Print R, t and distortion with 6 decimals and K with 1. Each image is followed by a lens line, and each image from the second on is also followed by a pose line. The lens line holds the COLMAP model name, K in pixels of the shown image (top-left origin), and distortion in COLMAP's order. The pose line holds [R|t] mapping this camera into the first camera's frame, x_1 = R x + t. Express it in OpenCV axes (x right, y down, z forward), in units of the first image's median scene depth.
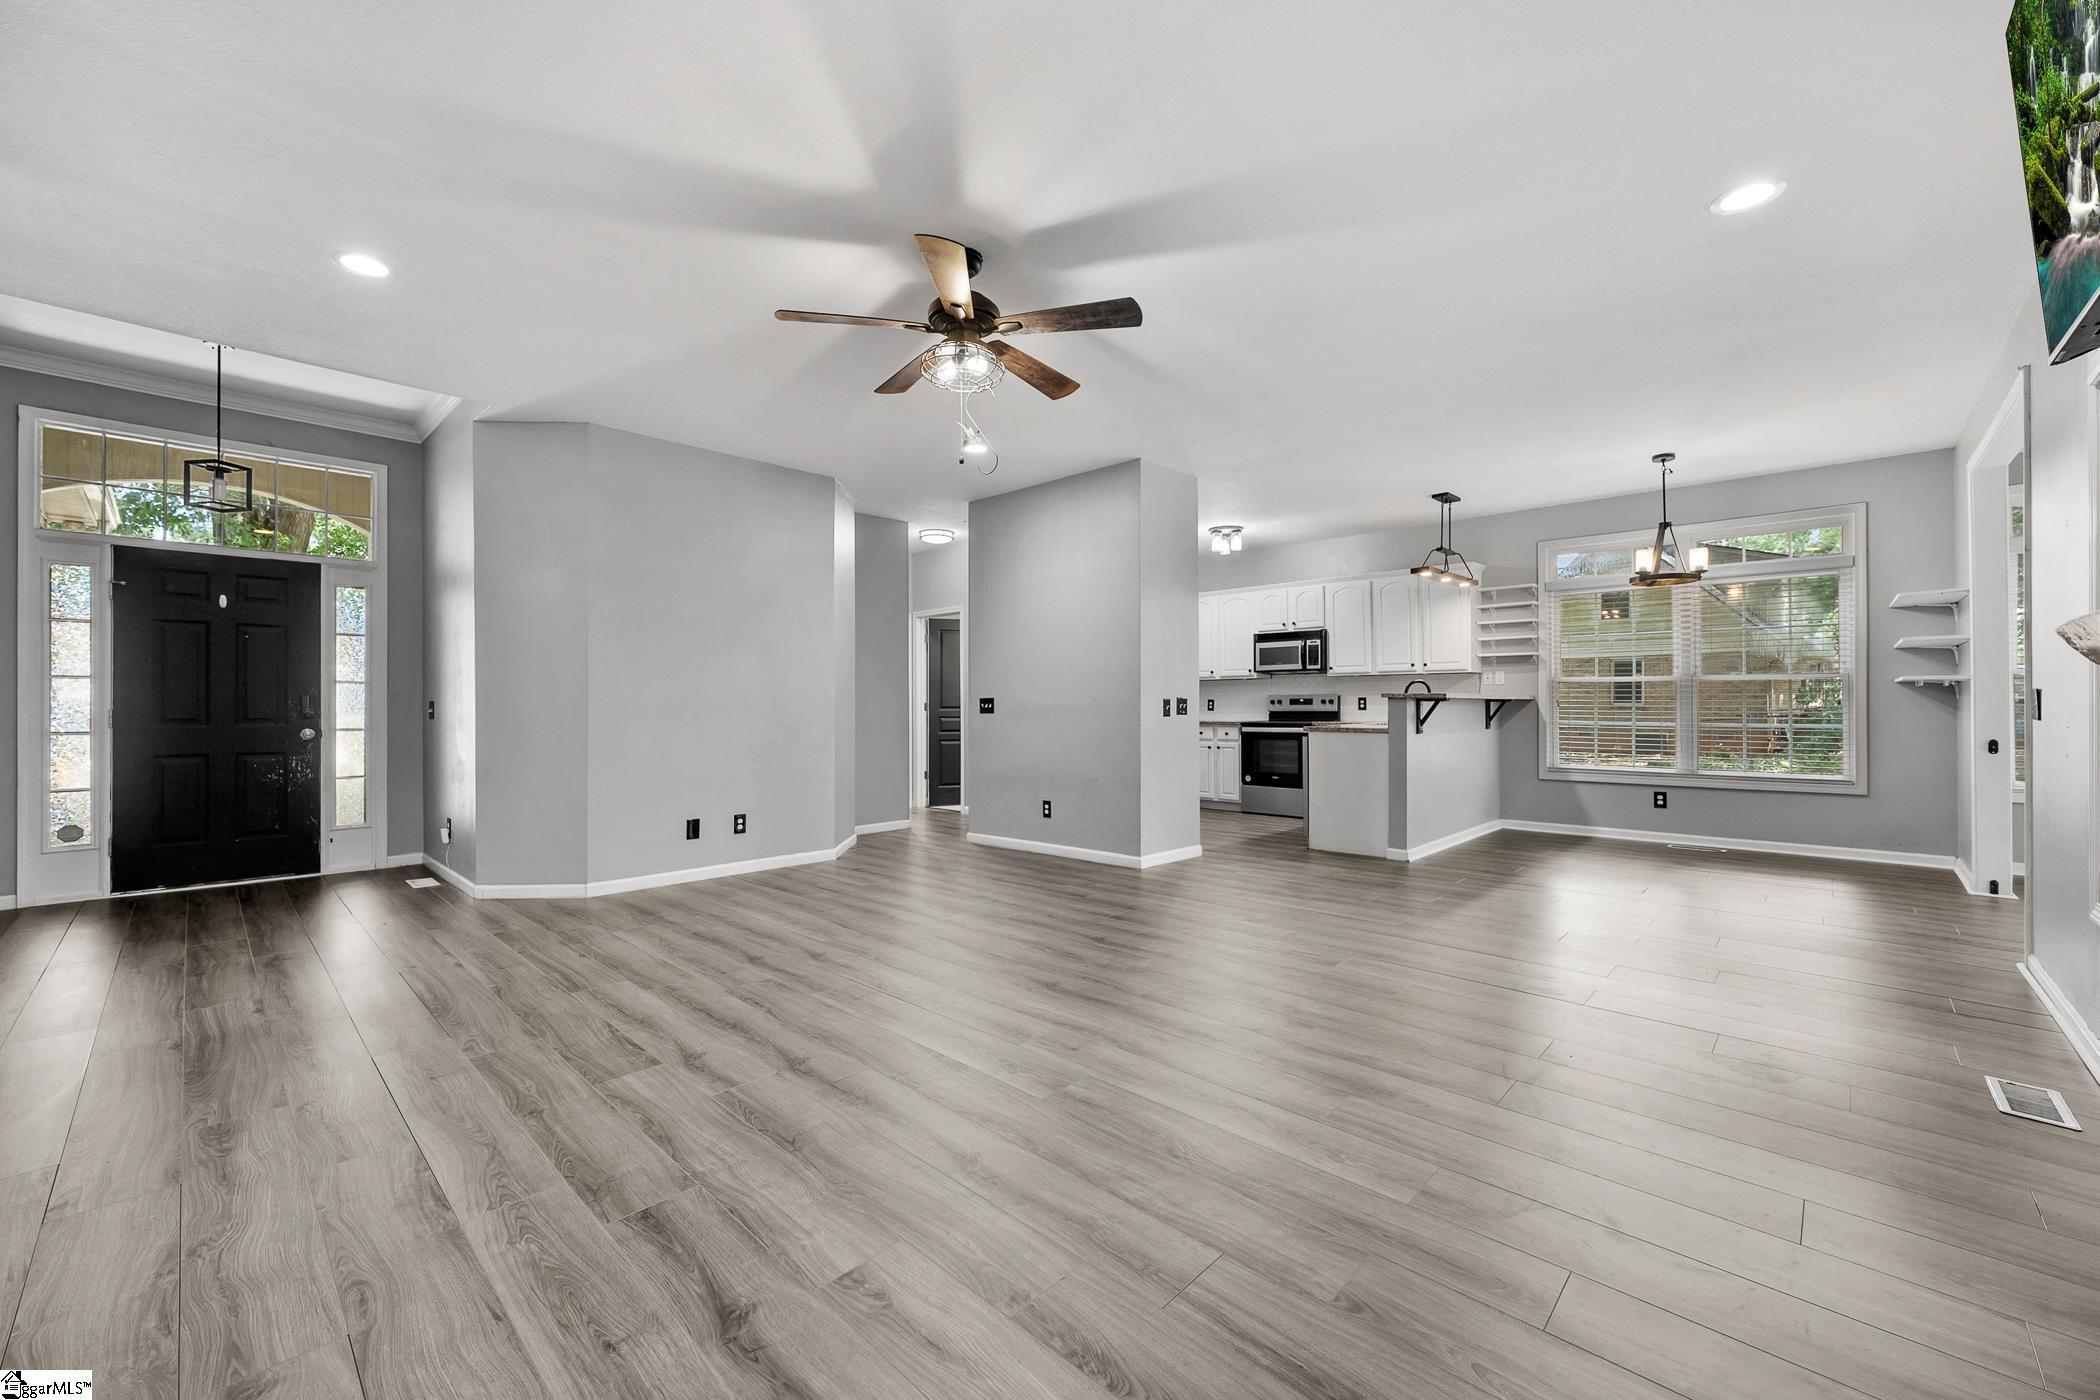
lens RADIAL K [[828.0, 0, 1050.0], [0, 828.0, 700.0], [0, 0, 1]] dist [-0.001096, -0.000089]
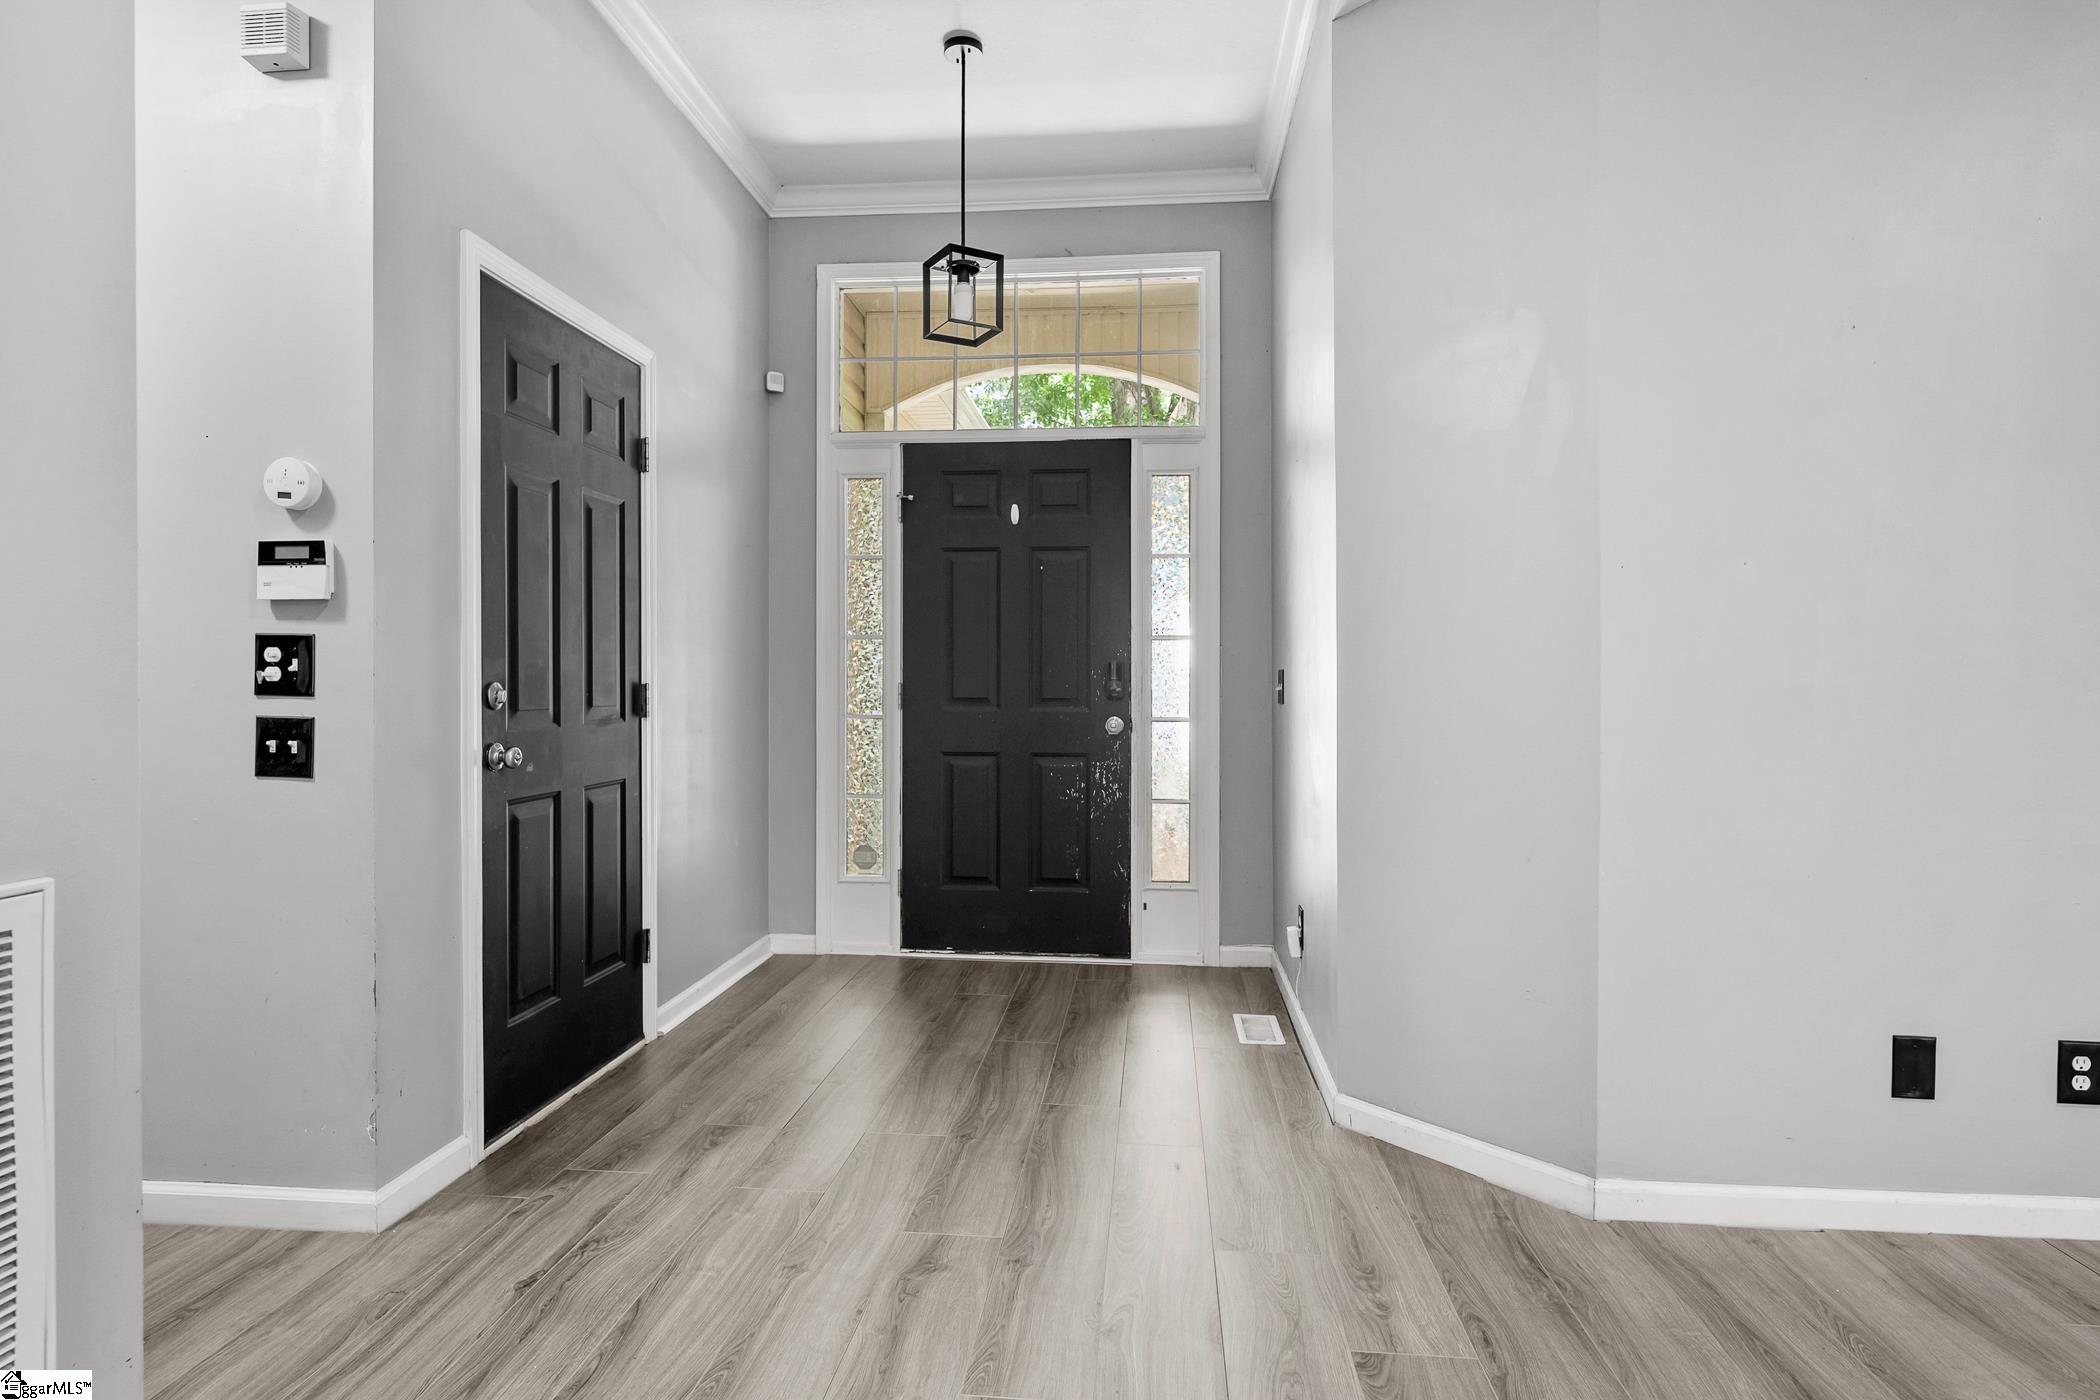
lens RADIAL K [[1111.6, 0, 1053.0], [0, 1111.6, 675.9], [0, 0, 1]] dist [-0.000918, 0.000166]
pose [[0.621790, -0.001371, -0.783183, -0.348398], [0.000225, 0.999999, -0.001573, 0.007807], [0.783184, 0.000802, 0.621789, 0.550171]]
